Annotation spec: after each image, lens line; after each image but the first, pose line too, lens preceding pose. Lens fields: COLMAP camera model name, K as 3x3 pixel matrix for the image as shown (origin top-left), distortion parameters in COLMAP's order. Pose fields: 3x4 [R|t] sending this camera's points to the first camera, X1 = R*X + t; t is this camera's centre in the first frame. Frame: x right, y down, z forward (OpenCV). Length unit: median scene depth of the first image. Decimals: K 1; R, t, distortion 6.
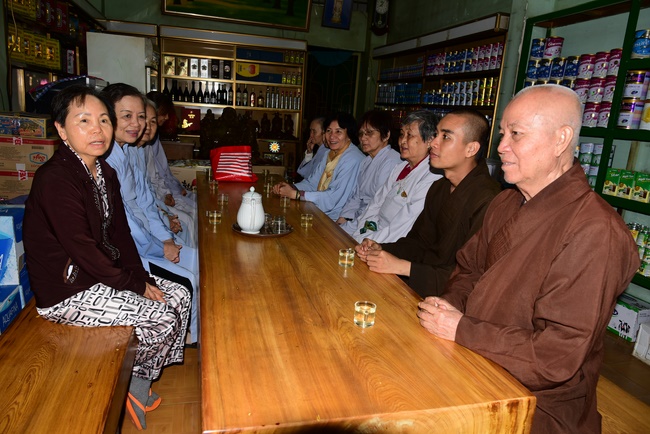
lens RADIAL K [[449.3, 0, 325.0], [0, 449.3, 217.0], [0, 0, 1]] dist [-0.006915, 0.001221]
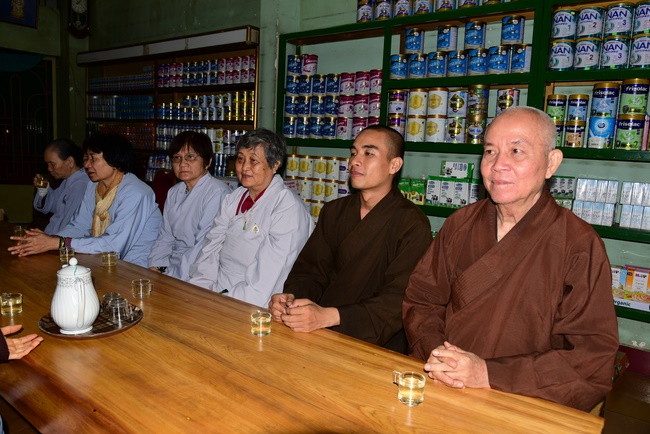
lens RADIAL K [[471.9, 0, 324.1], [0, 471.9, 229.7], [0, 0, 1]] dist [-0.044443, 0.006358]
pose [[0.802326, -0.146281, 0.578684, -0.123002], [0.151028, 0.987709, 0.040280, -0.034303], [-0.577464, 0.055080, 0.814556, 0.101993]]
